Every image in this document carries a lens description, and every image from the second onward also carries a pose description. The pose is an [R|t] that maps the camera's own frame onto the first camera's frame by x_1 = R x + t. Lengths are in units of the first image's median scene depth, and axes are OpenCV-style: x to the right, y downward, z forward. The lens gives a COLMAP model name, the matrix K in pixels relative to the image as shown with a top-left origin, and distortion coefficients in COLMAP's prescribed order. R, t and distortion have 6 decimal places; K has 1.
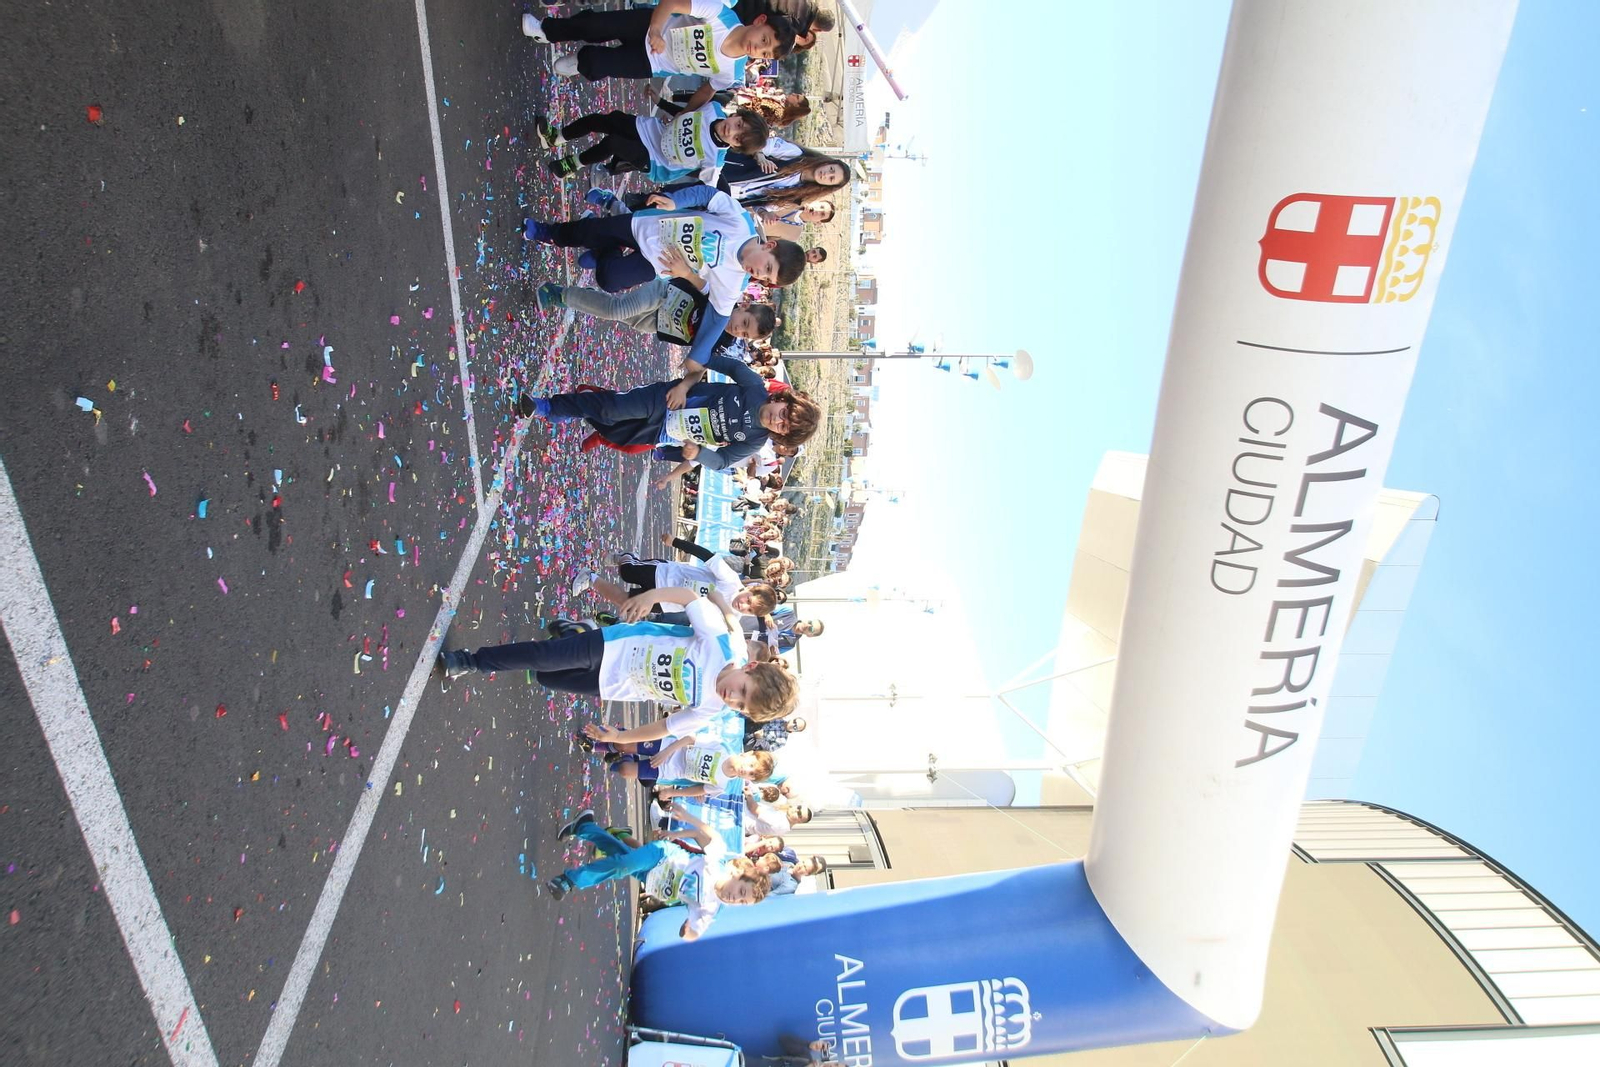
lens RADIAL K [[1156.0, 0, 782.9], [0, 1156.0, 535.1], [0, 0, 1]] dist [-0.046939, 0.005333]
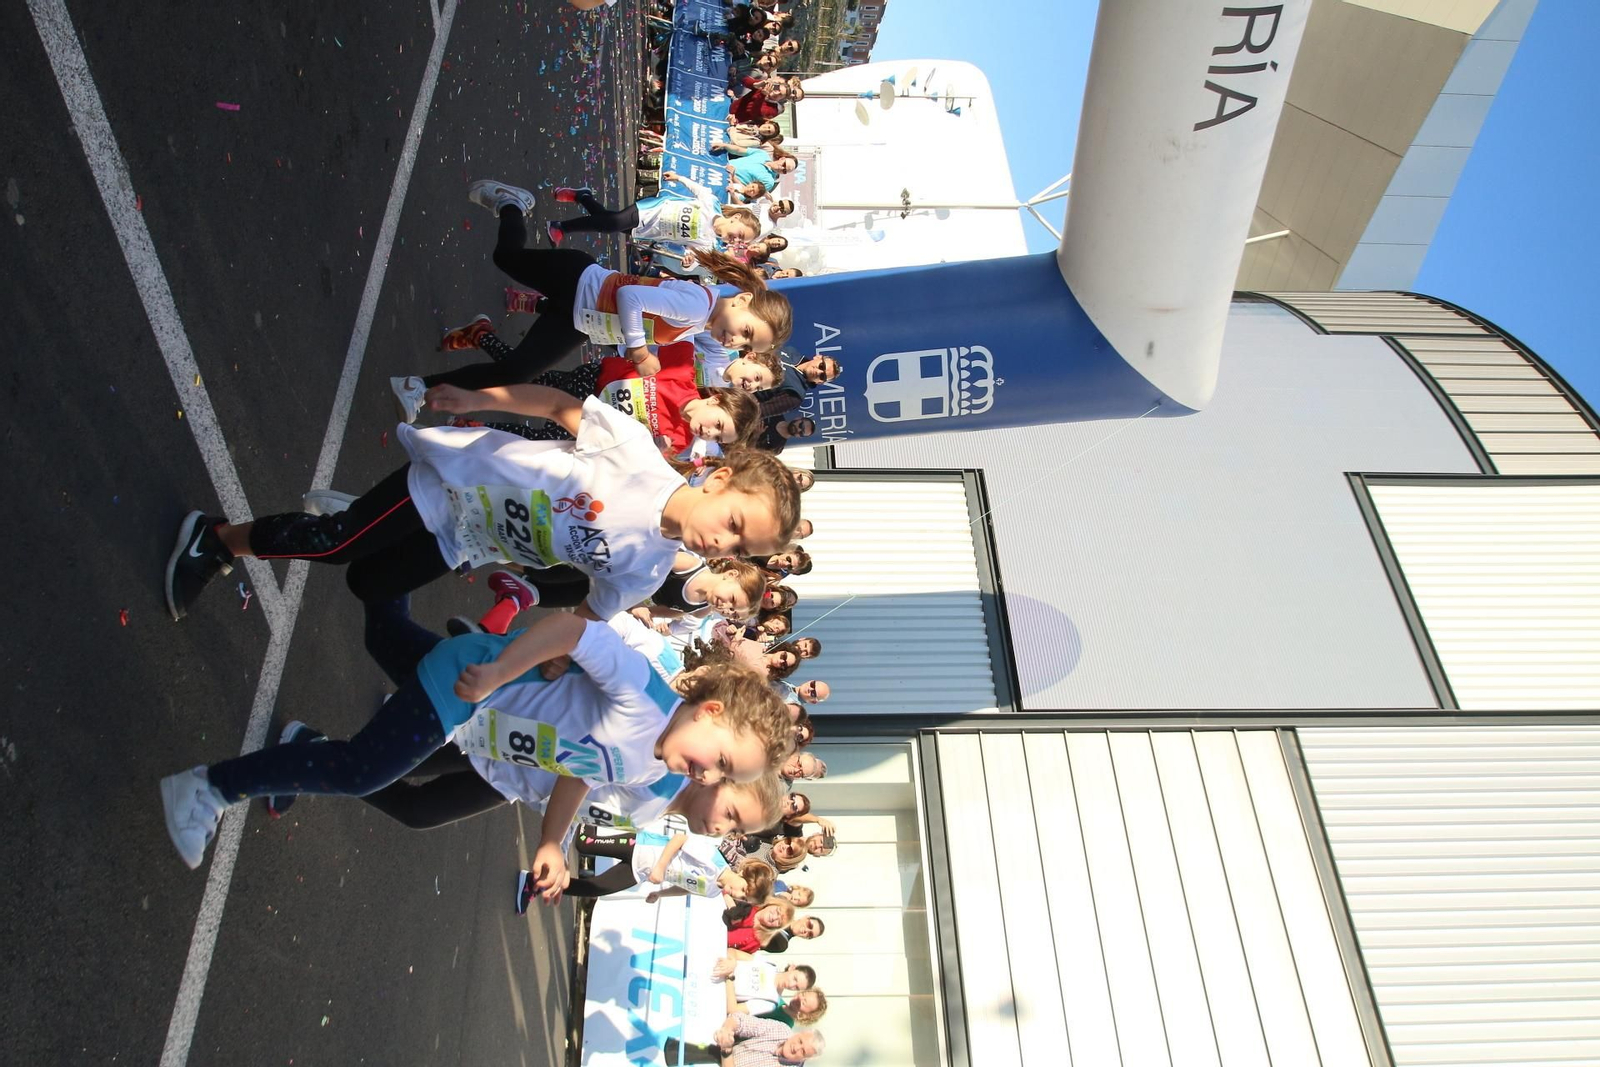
lens RADIAL K [[1413.3, 0, 792.0], [0, 1413.3, 528.4], [0, 0, 1]] dist [-0.050394, 0.004029]
pose [[0.999858, 0.012529, 0.011230, 0.012766], [-0.015509, 0.945079, 0.326475, 0.119699], [-0.006523, -0.326603, 0.945139, -0.303815]]
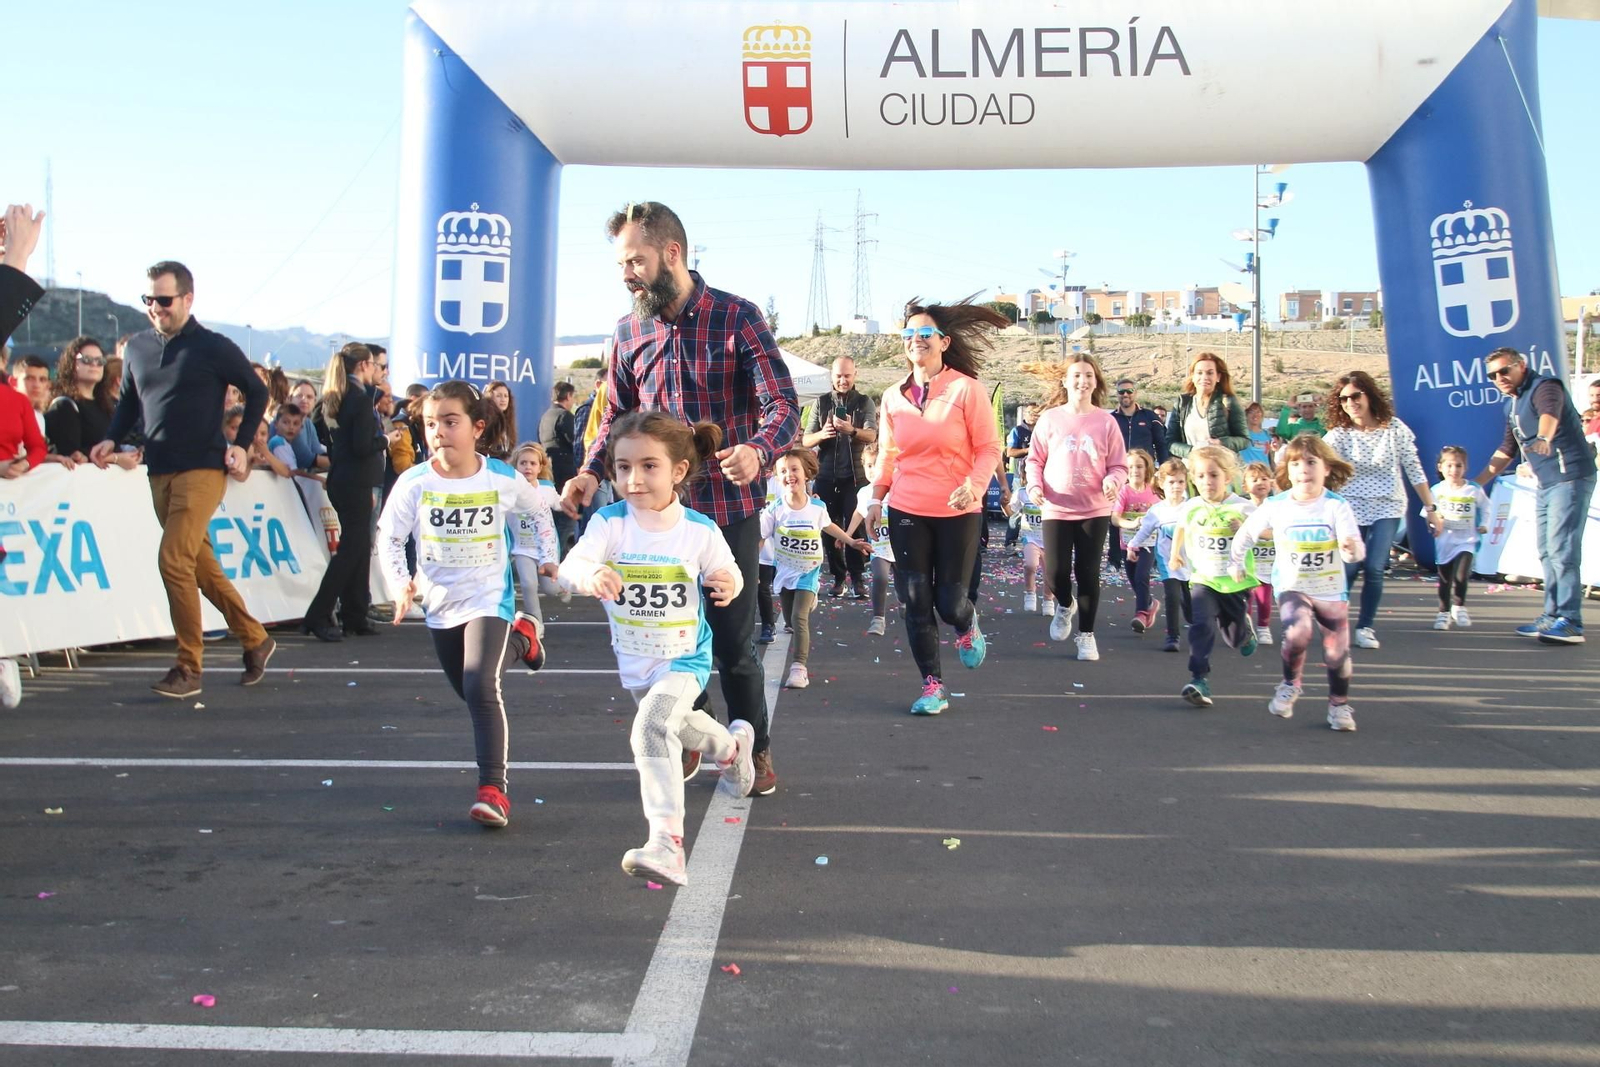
lens RADIAL K [[1633.7, 0, 782.0], [0, 1633.7, 549.3], [0, 0, 1]] dist [-0.075024, 0.028601]
pose [[-0.016360, -0.997140, -0.073778, 0.017441], [0.854858, 0.024323, -0.518292, 0.665679], [0.518605, -0.071549, 0.852015, -0.674683]]
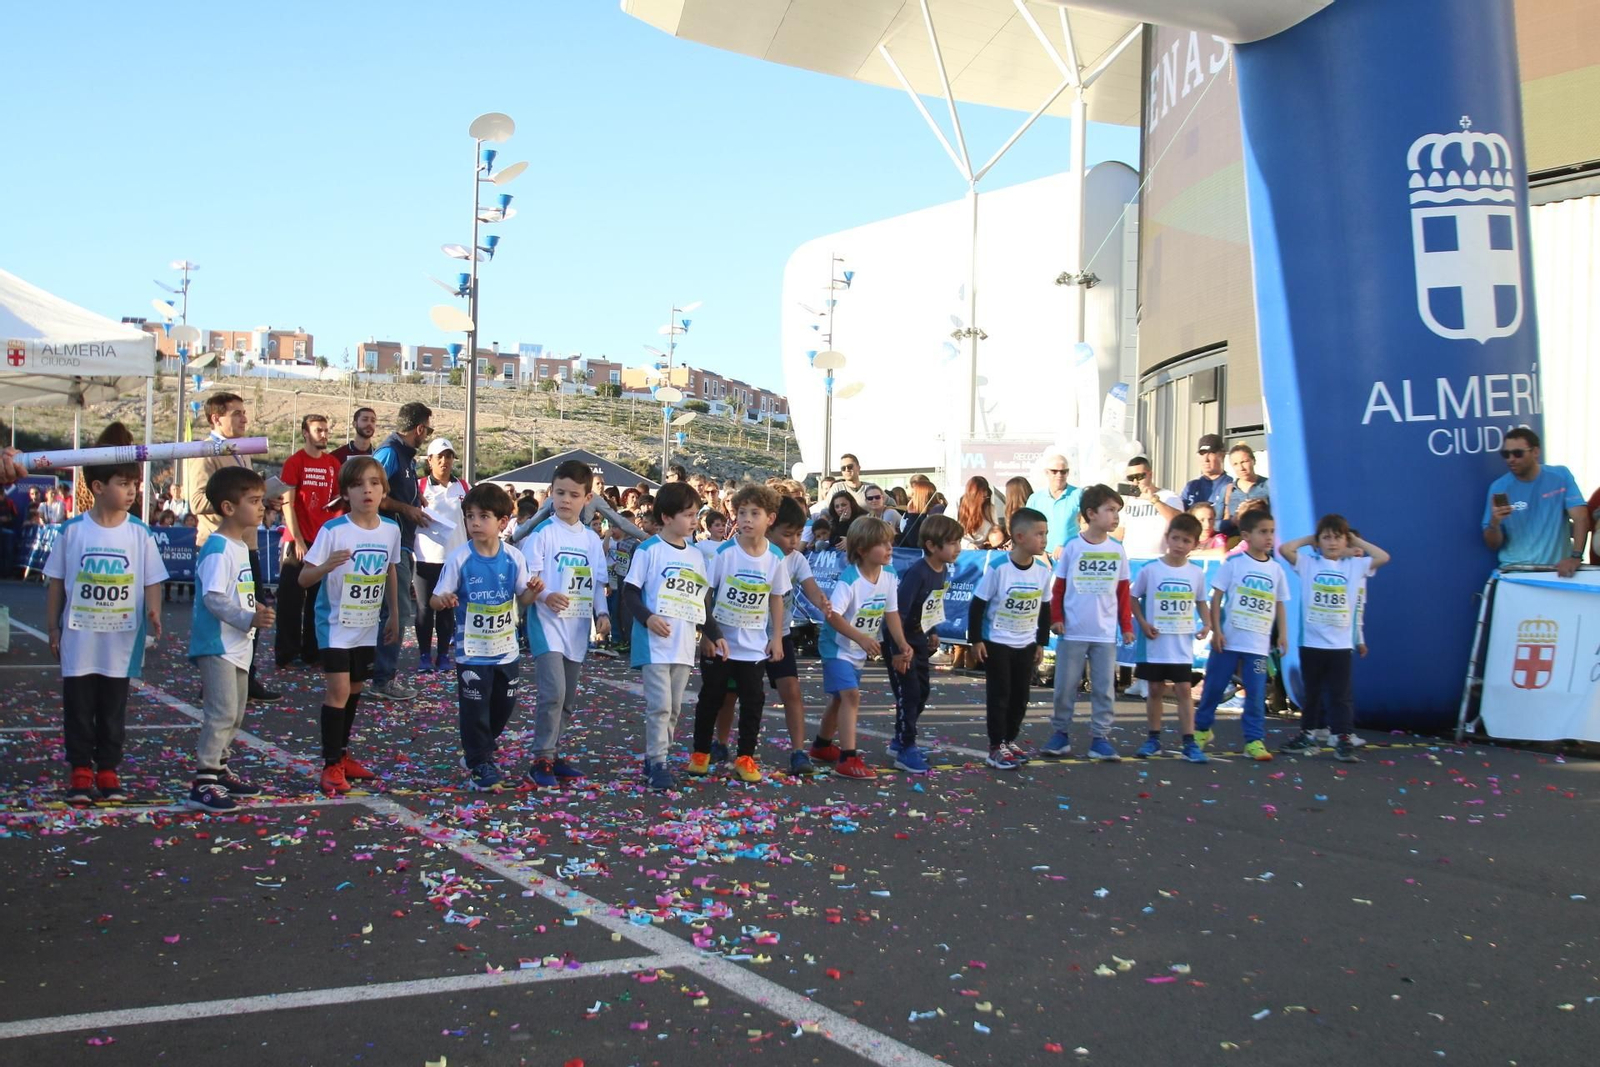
lens RADIAL K [[1664.7, 0, 766.9], [0, 1664.7, 558.5], [0, 0, 1]] dist [-0.068005, -0.018431]
pose [[0.028559, -0.998759, -0.040792, -0.003331], [0.999377, 0.027683, 0.021879, 0.002050], [-0.020723, -0.041392, 0.998928, 0.051552]]
